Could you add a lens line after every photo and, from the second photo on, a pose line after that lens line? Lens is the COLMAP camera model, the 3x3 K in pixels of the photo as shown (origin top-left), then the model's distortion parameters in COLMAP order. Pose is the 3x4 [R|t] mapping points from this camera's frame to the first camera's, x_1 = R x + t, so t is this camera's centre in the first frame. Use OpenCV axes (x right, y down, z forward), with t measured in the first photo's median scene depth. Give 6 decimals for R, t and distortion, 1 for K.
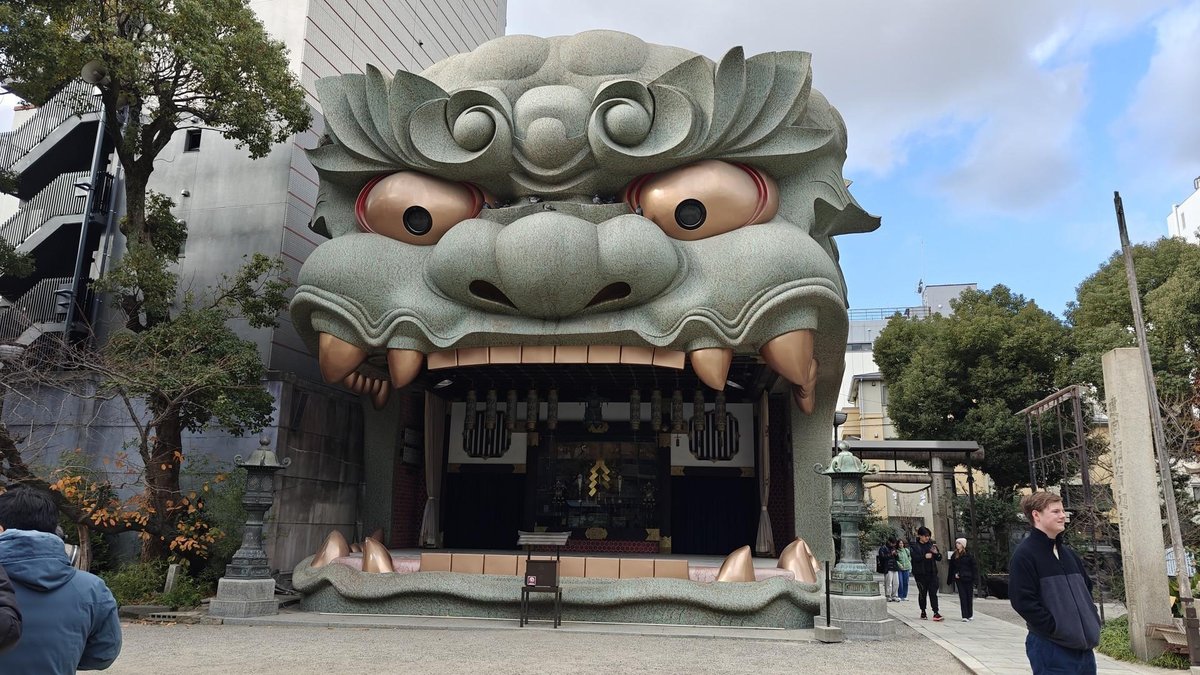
lens RADIAL K [[822.8, 0, 605.6], [0, 822.8, 335.4], [0, 0, 1]] dist [0.038637, -0.001388]
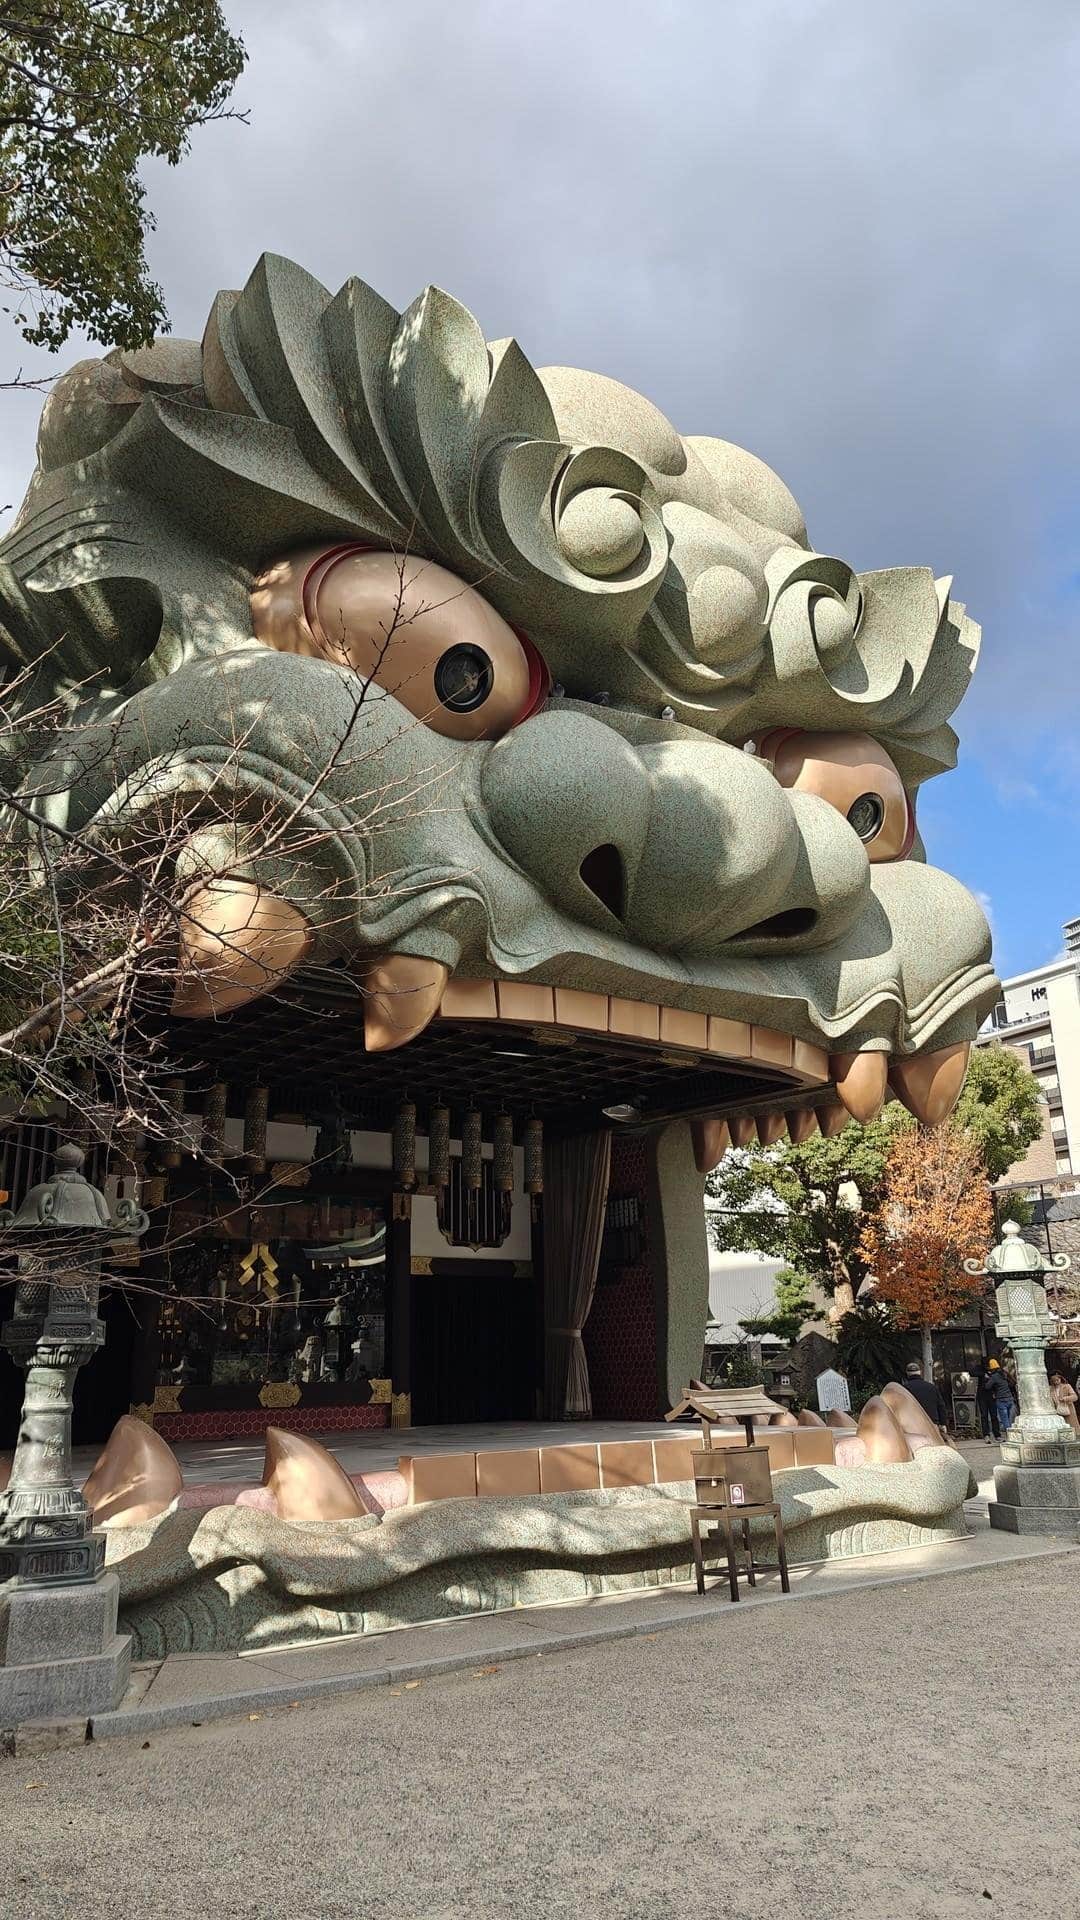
lens RADIAL K [[1316.5, 0, 540.0], [0, 1316.5, 960.0], [0, 0, 1]] dist [0.038637, -0.001388]
pose [[0.708053, 0.170813, 0.685189, -0.660796], [-0.121984, 0.985303, -0.119576, 0.088364], [-0.695544, 0.001084, 0.718483, 0.470305]]
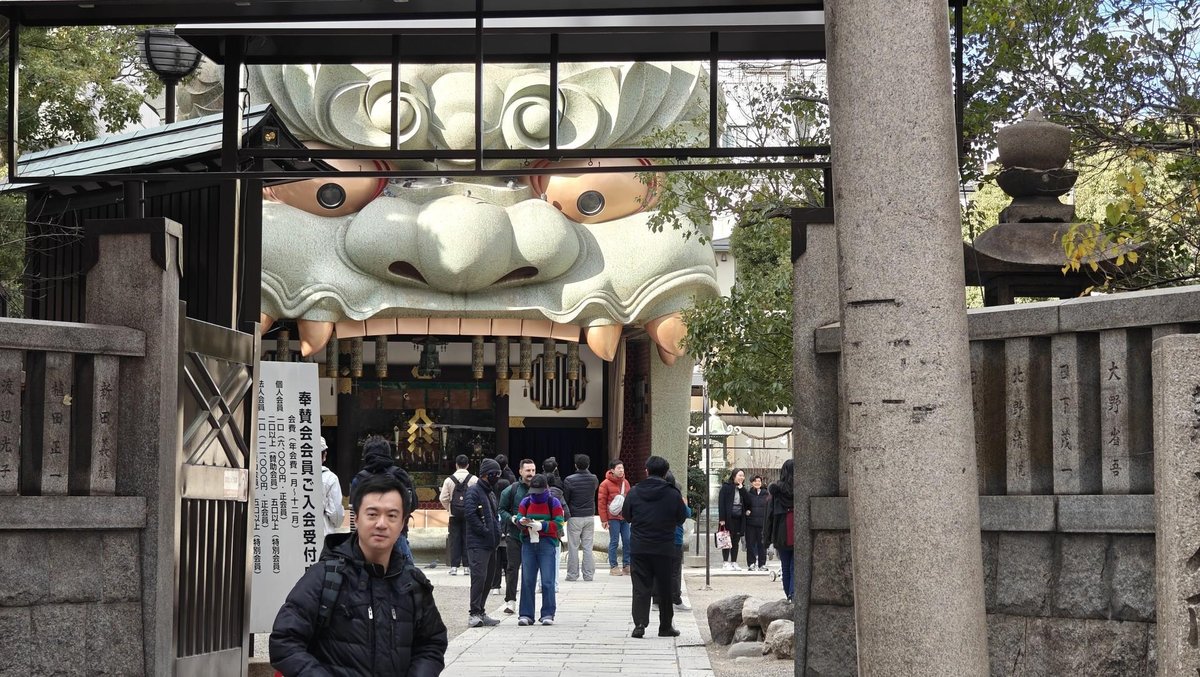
lens RADIAL K [[2533.0, 0, 652.9], [0, 2533.0, 339.1], [0, 0, 1]] dist [0.147307, -0.141940]
pose [[0.955965, 0.001322, 0.293478, -0.782110], [-0.048651, 0.986868, 0.154030, -0.475893], [-0.289420, -0.161525, 0.943475, -2.165800]]
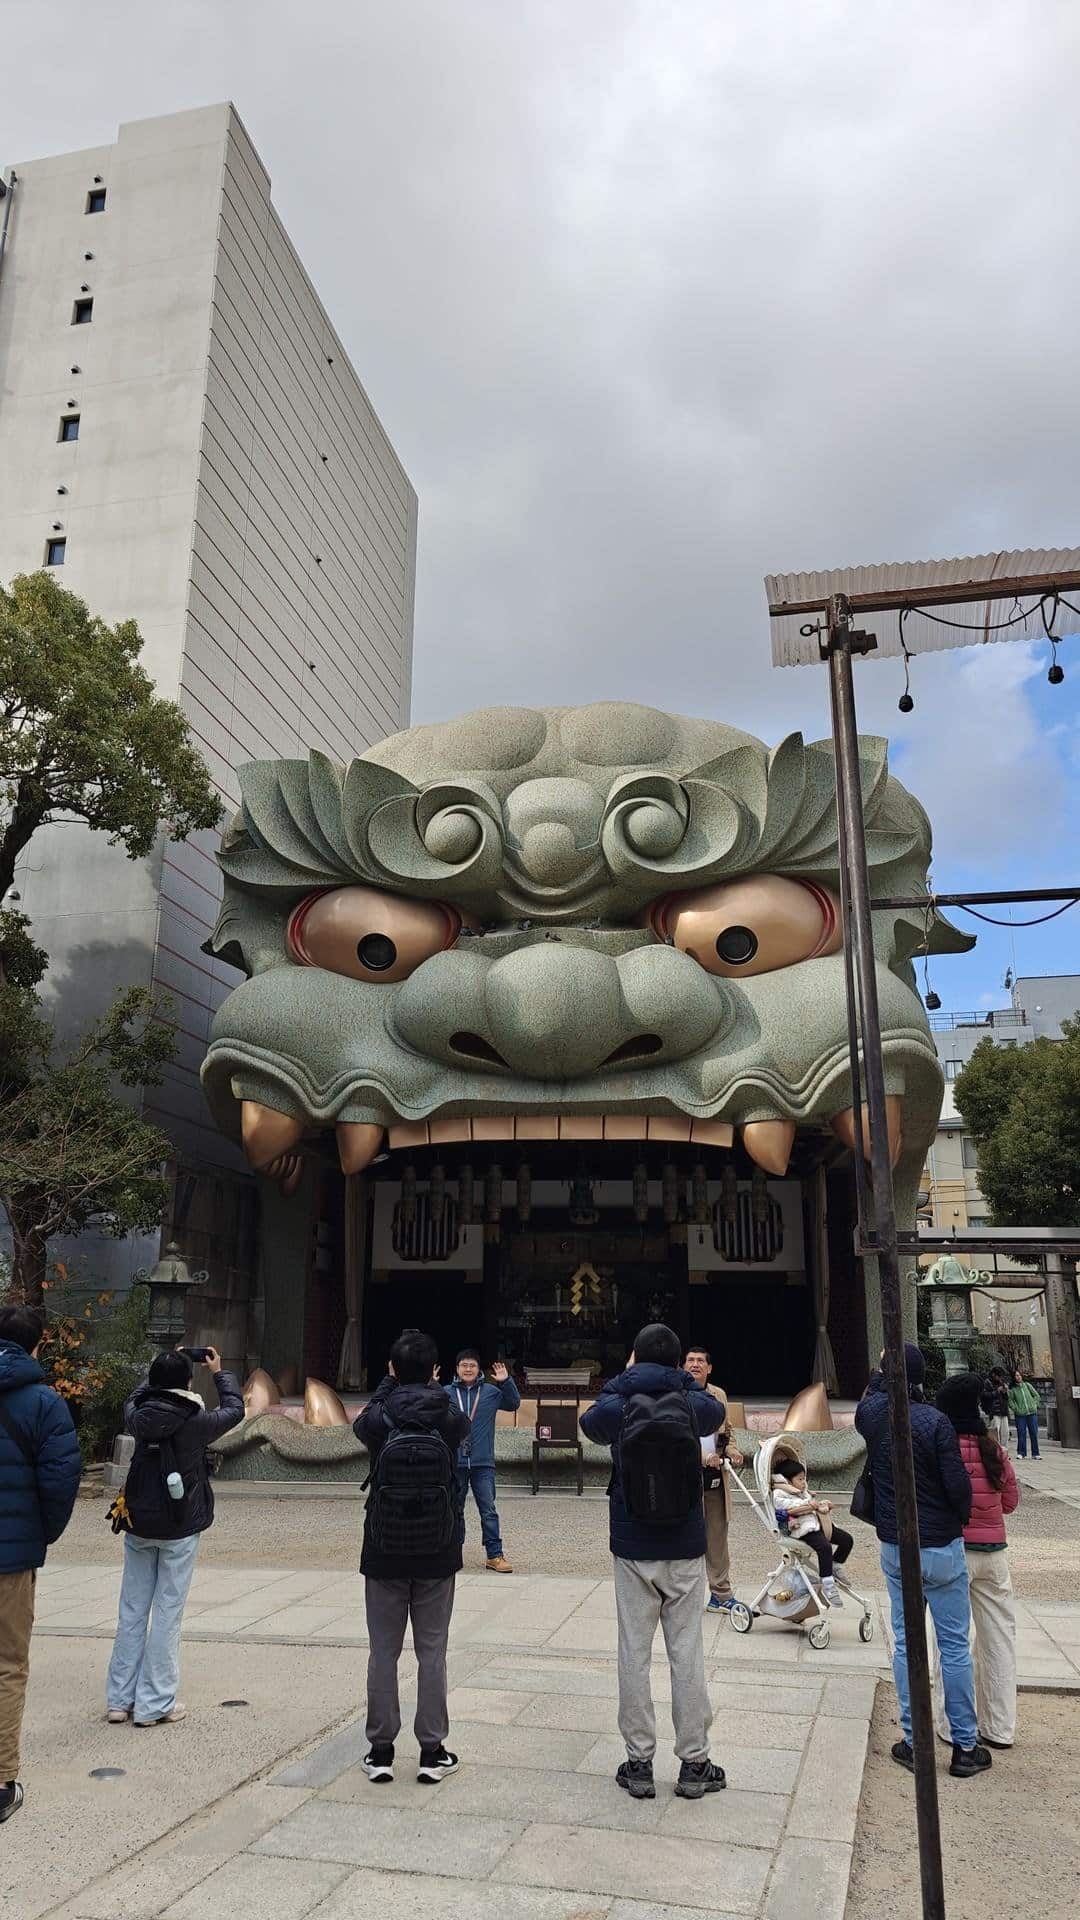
lens RADIAL K [[1316.5, 0, 540.0], [0, 1316.5, 960.0], [0, 0, 1]] dist [0.038637, -0.001388]
pose [[0.999597, -0.005226, 0.027908, -0.111921], [0.006944, 0.998062, -0.061832, -0.055942], [-0.027531, 0.062001, 0.997696, -0.216847]]
